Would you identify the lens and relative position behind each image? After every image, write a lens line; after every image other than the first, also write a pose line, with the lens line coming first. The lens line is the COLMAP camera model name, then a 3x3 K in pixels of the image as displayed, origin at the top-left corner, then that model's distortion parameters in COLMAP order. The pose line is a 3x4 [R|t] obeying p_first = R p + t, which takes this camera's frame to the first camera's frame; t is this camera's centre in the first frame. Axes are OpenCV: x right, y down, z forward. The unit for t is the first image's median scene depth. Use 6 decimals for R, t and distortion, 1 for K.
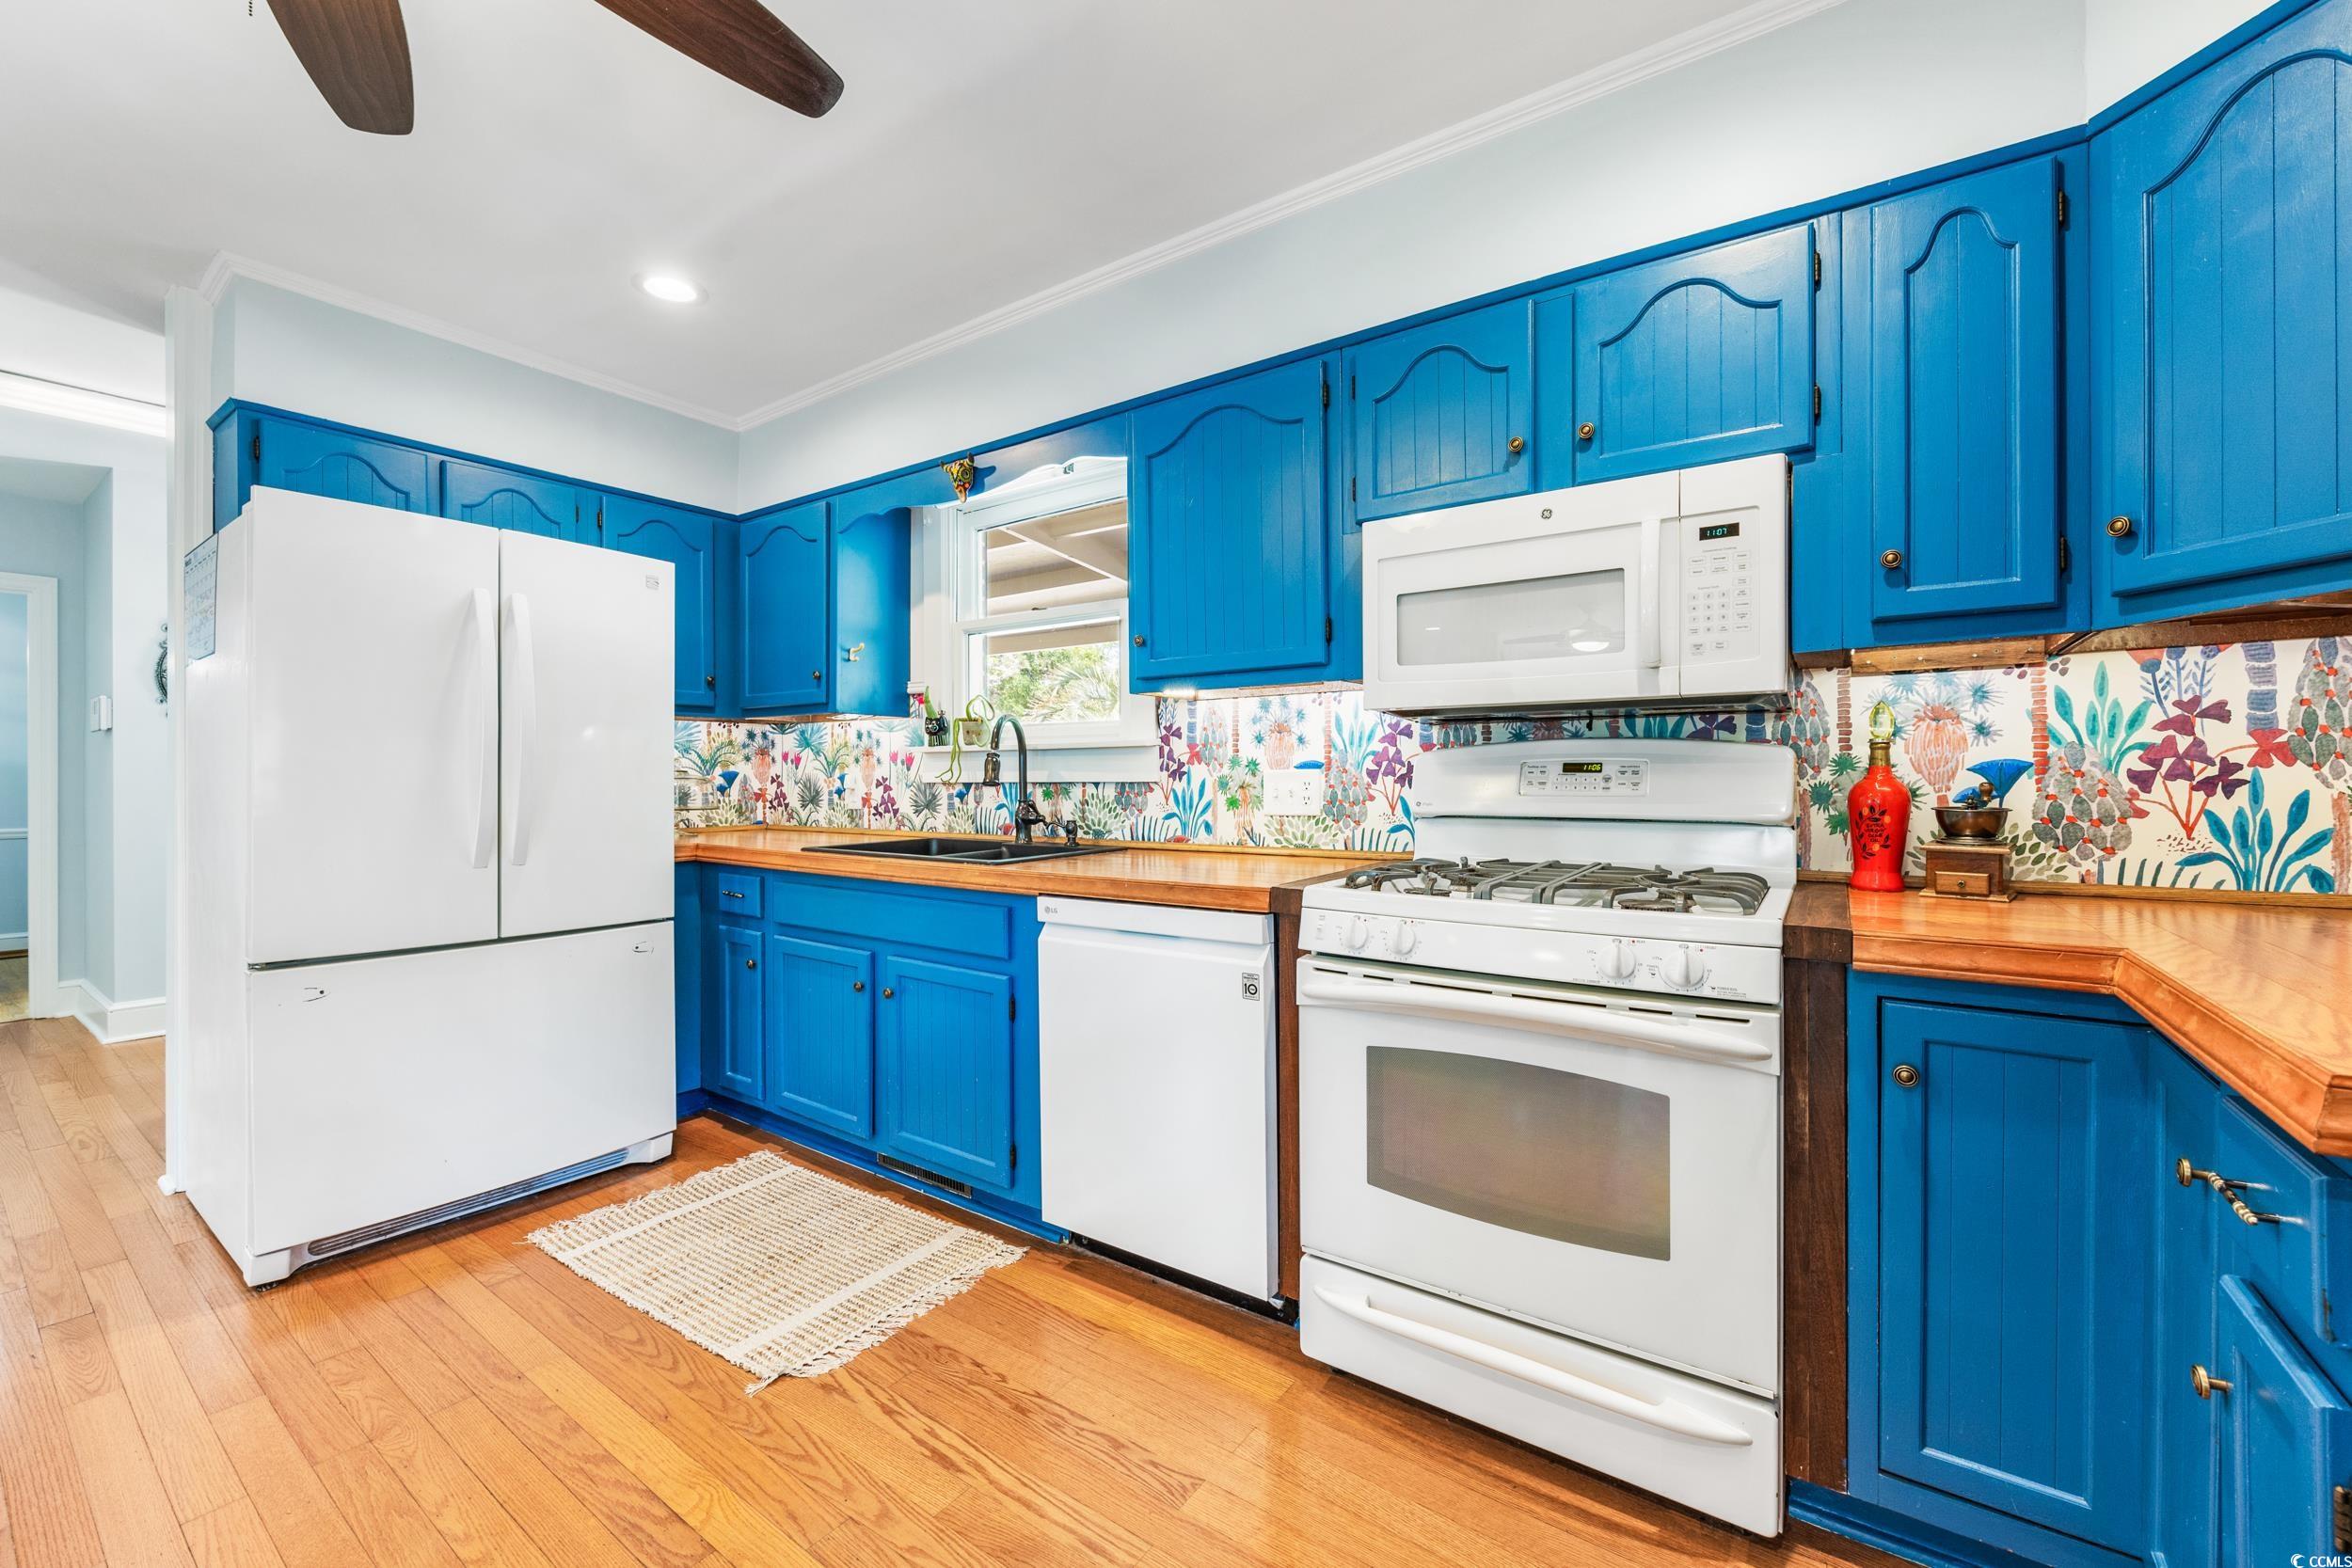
lens RADIAL K [[942.9, 0, 1174.8], [0, 942.9, 781.2], [0, 0, 1]] dist [-0.006162, 0.000784]
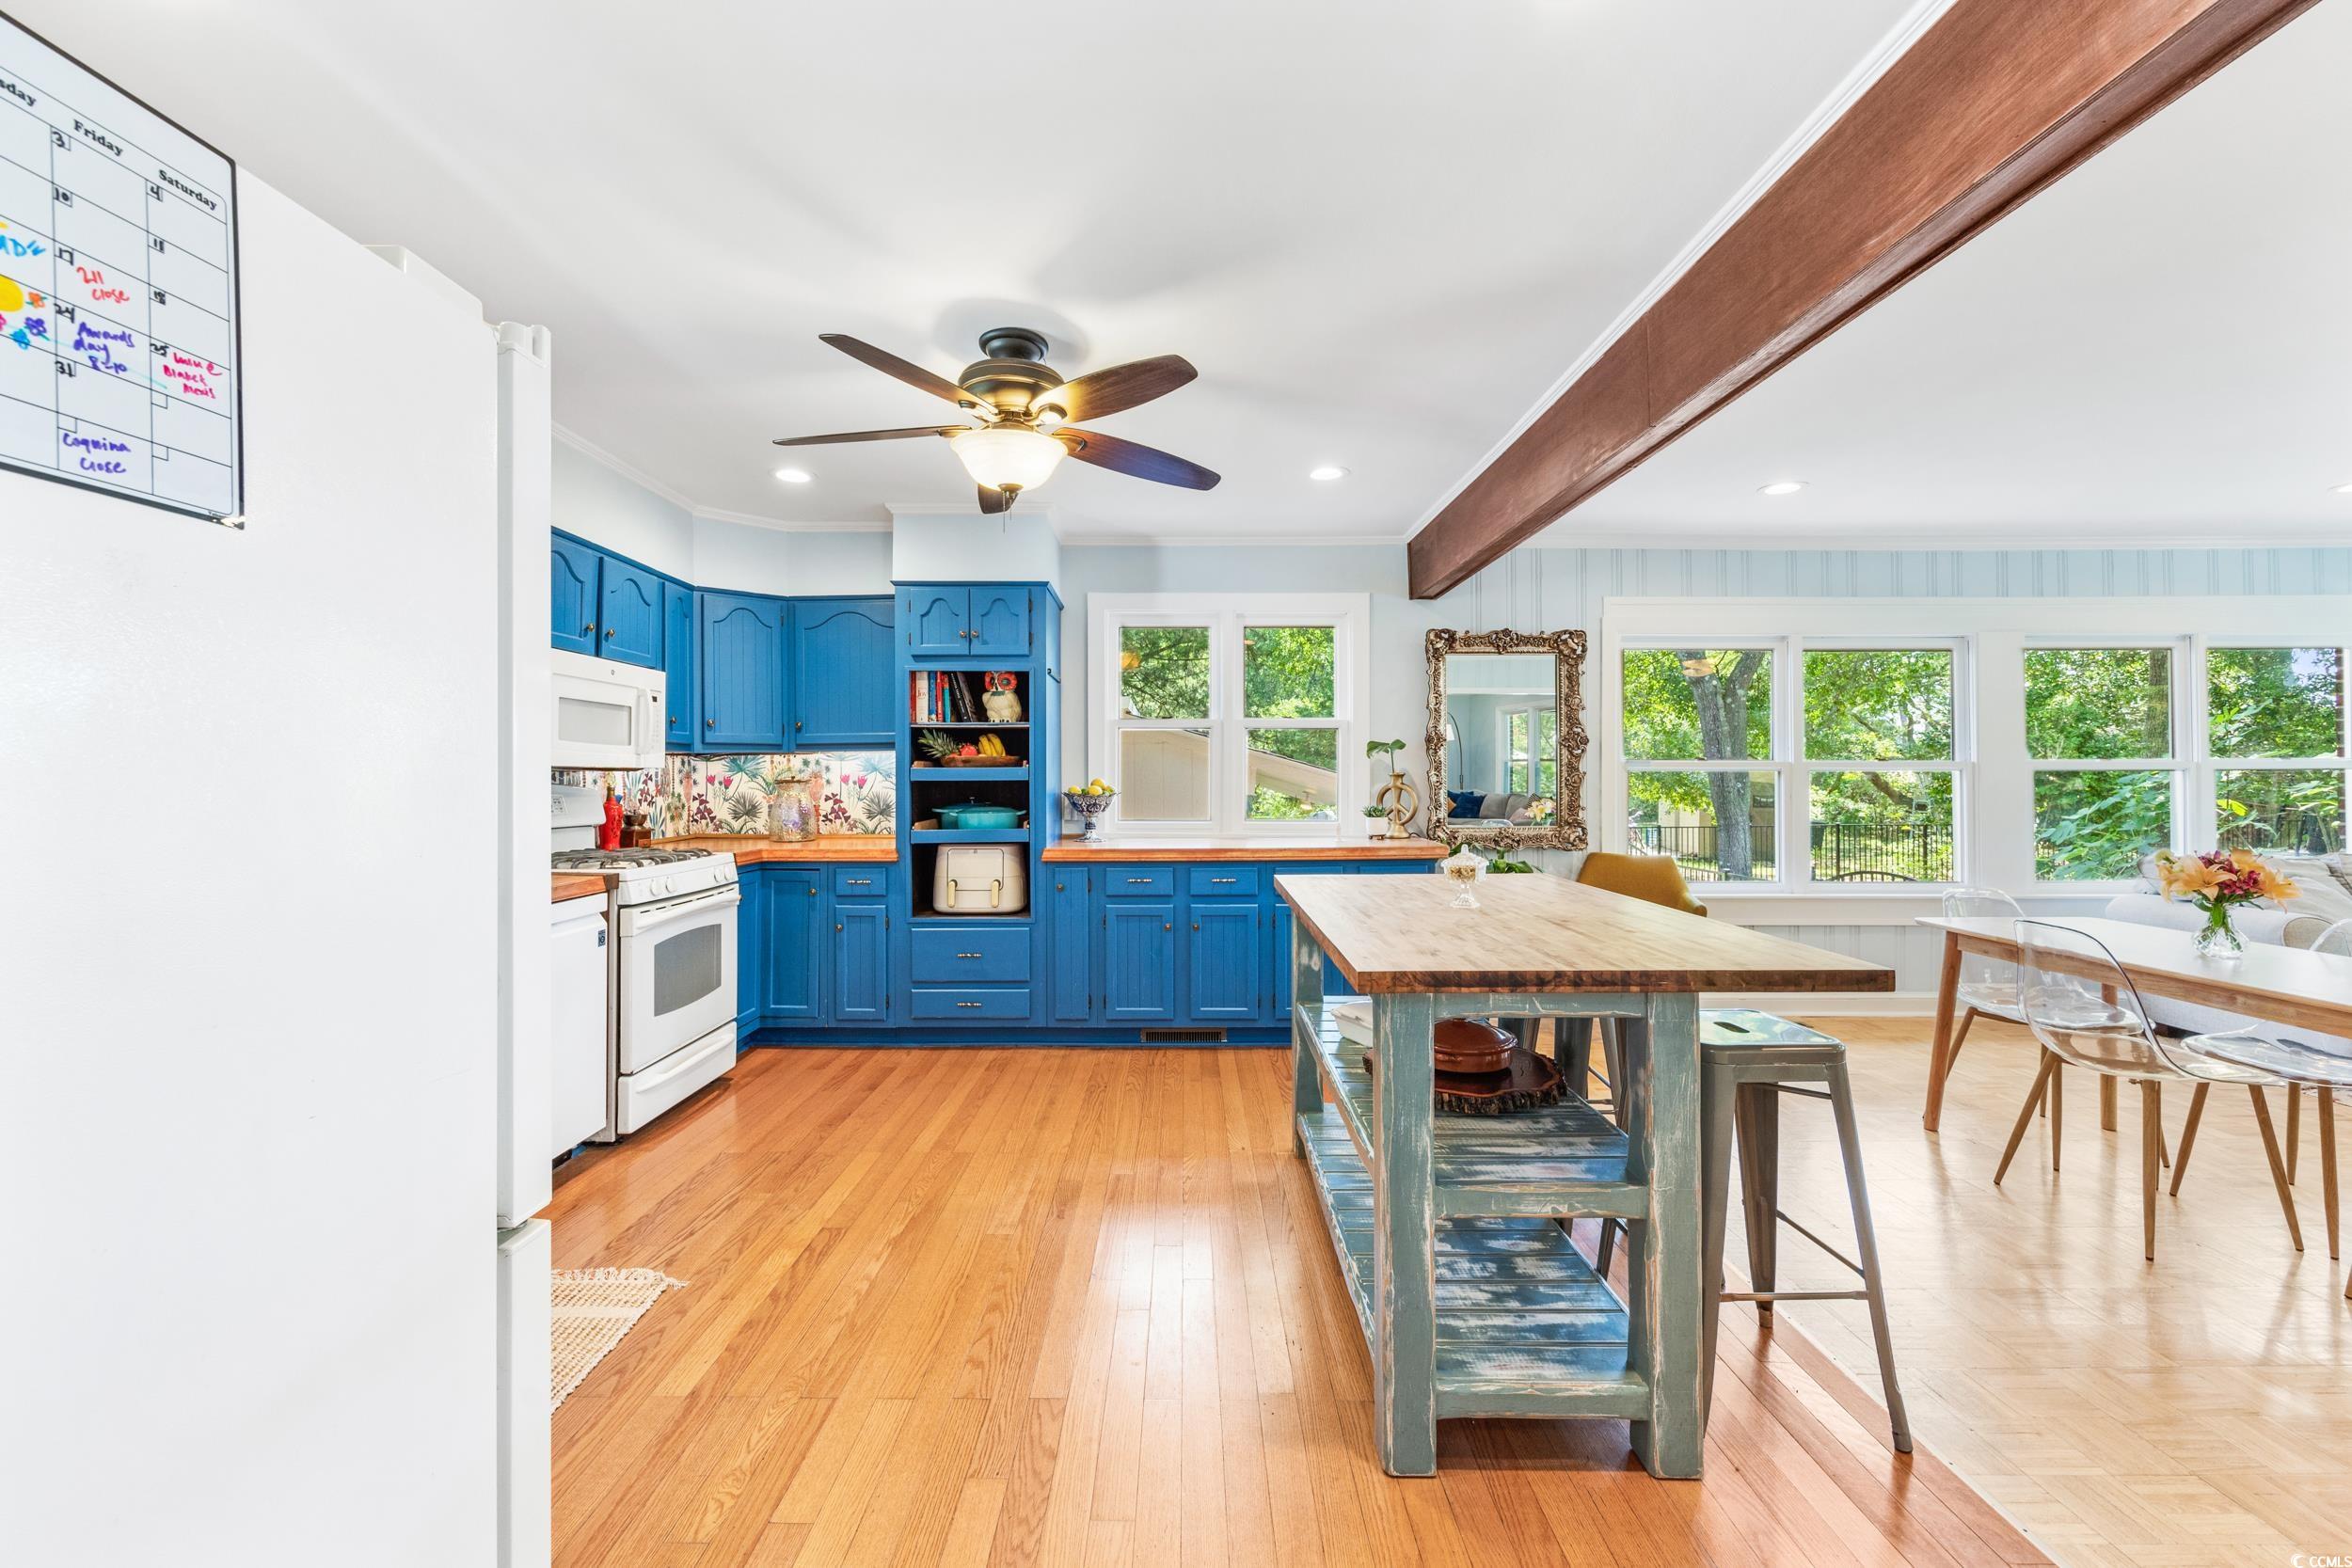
lens RADIAL K [[942.9, 0, 1169.9], [0, 942.9, 771.3], [0, 0, 1]] dist [-0.006162, 0.000784]
pose [[-0.580715, 0.007690, 0.814070, -1.690081], [0.007457, 0.999964, -0.004126, -0.054855], [-0.814073, 0.003674, -0.580751, 1.071447]]
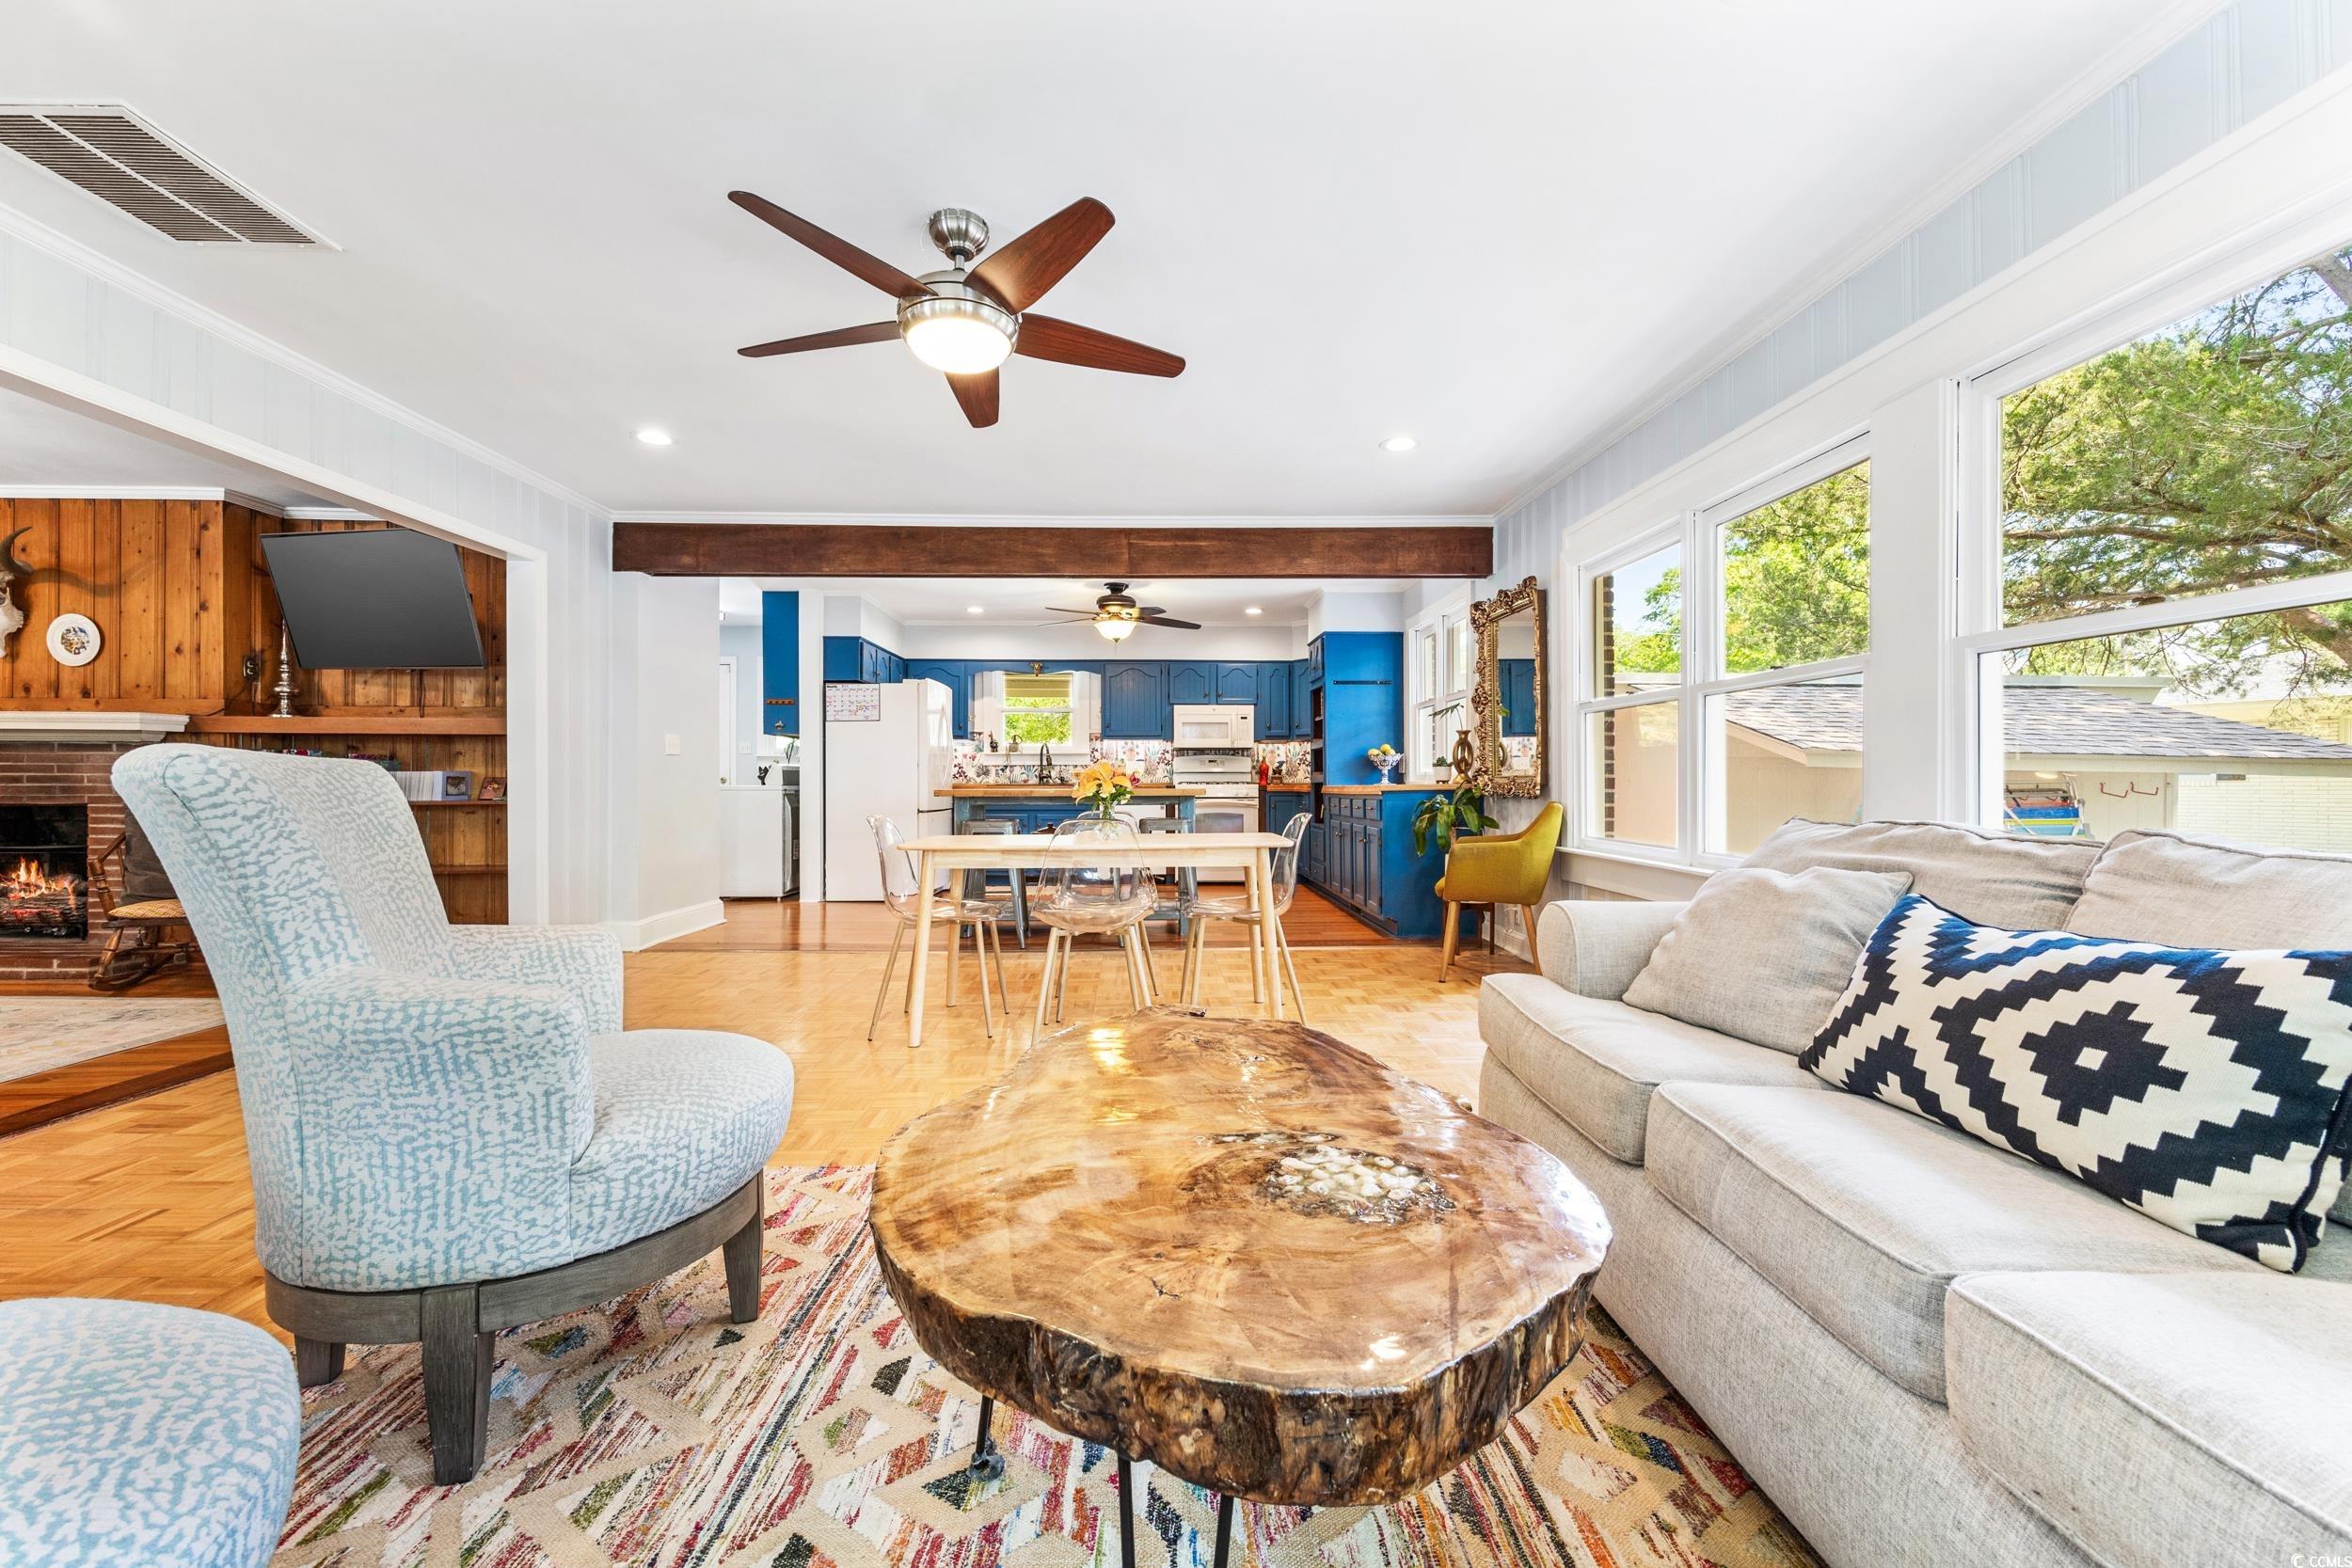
lens RADIAL K [[942.9, 0, 1167.5], [0, 942.9, 777.0], [0, 0, 1]] dist [-0.006162, 0.000784]
pose [[0.797654, 0.005540, 0.603090, -2.523509], [0.001604, 0.999935, -0.011307, 0.114173], [-0.603114, 0.009987, 0.797593, -2.541956]]
